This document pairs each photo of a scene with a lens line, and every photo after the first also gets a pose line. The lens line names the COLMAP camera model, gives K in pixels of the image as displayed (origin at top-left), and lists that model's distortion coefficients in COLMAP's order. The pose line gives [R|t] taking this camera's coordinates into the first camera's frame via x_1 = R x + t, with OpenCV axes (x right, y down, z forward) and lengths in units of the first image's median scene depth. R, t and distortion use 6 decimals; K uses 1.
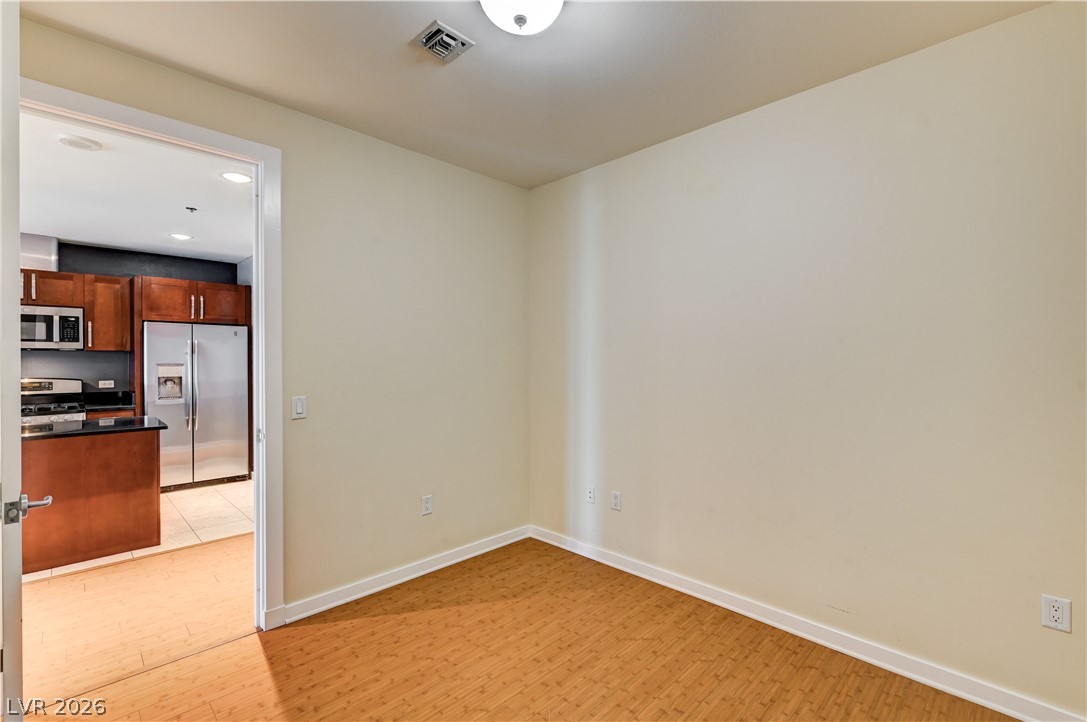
lens RADIAL K [[483.6, 0, 542.1], [0, 483.6, 361.6], [0, 0, 1]] dist [0.000125, -0.000097]
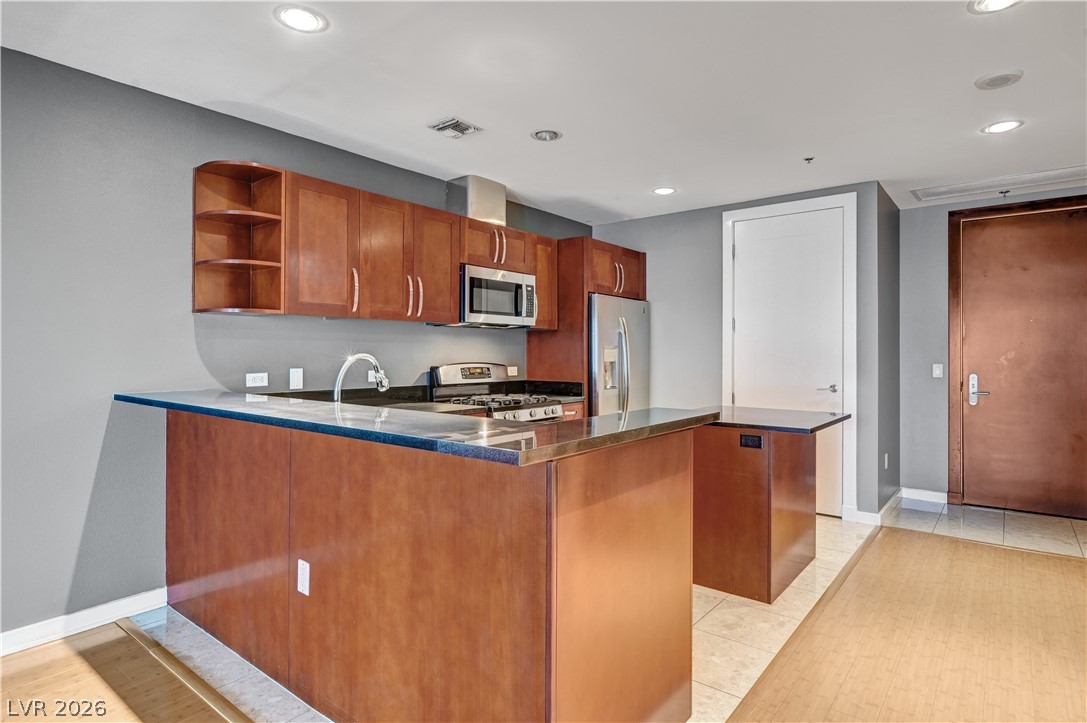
lens RADIAL K [[584.8, 0, 547.7], [0, 584.8, 350.6], [0, 0, 1]] dist [0.000463, 0.000265]
pose [[0.992436, 0.003829, 0.122705, -1.053529], [-0.002263, 0.999914, -0.012901, 0.027048], [-0.122744, 0.012526, 0.992359, 0.034792]]
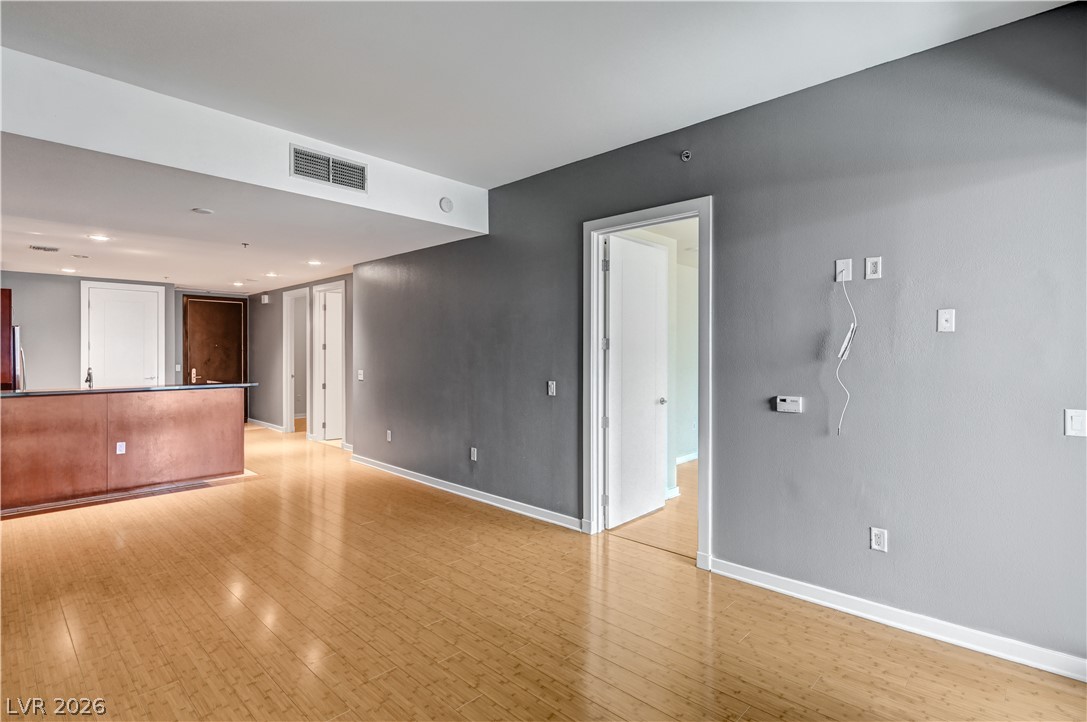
lens RADIAL K [[531.1, 0, 545.5], [0, 531.1, 354.3], [0, 0, 1]] dist [0.001826, 0.000227]
pose [[-0.030186, -0.004561, 0.999534, -2.351829], [0.009097, 0.999947, 0.004837, -0.001824], [-0.999503, 0.009239, -0.030143, -0.371090]]
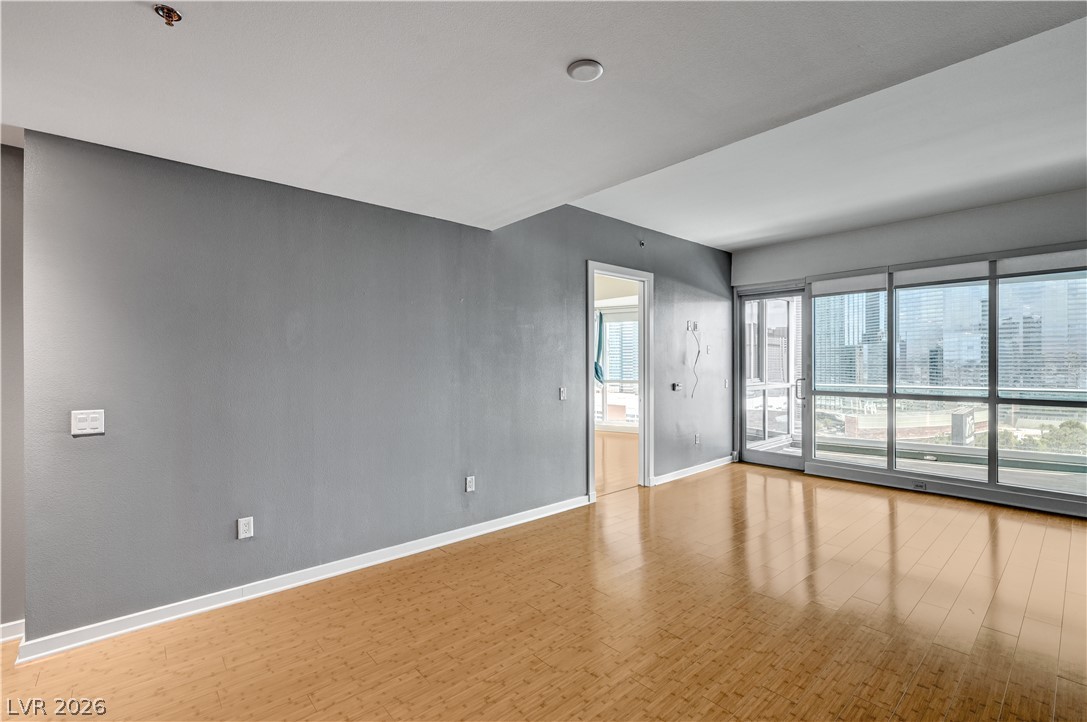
lens RADIAL K [[477.7, 0, 548.4], [0, 477.7, 362.5], [0, 0, 1]] dist [0.000526, -0.000122]
pose [[-0.998339, 0.004448, 0.057444, -1.417594], [0.004933, 0.999953, 0.008298, -0.008456], [-0.057405, 0.008567, -0.998314, 0.582577]]
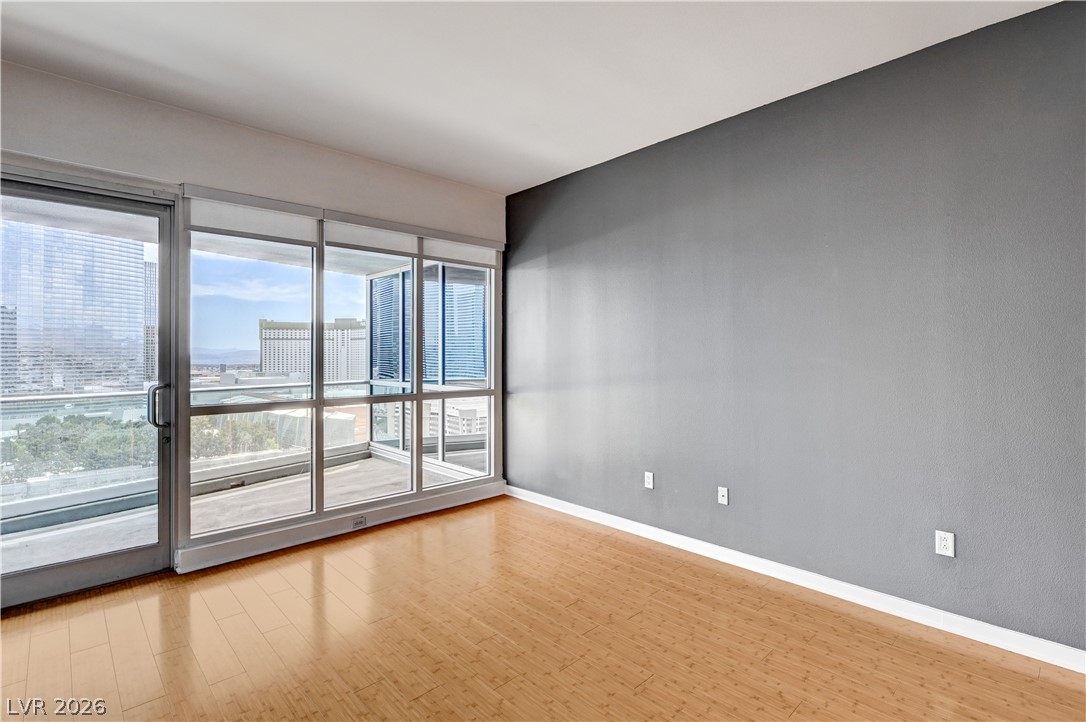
lens RADIAL K [[515.7, 0, 545.1], [0, 515.7, 354.6], [0, 0, 1]] dist [-0.001455, 0.000109]
pose [[-0.021148, 0.001666, -0.999775, -1.346209], [-0.006428, 0.999978, 0.001802, 0.003305], [0.999756, 0.006464, -0.021137, -0.245006]]
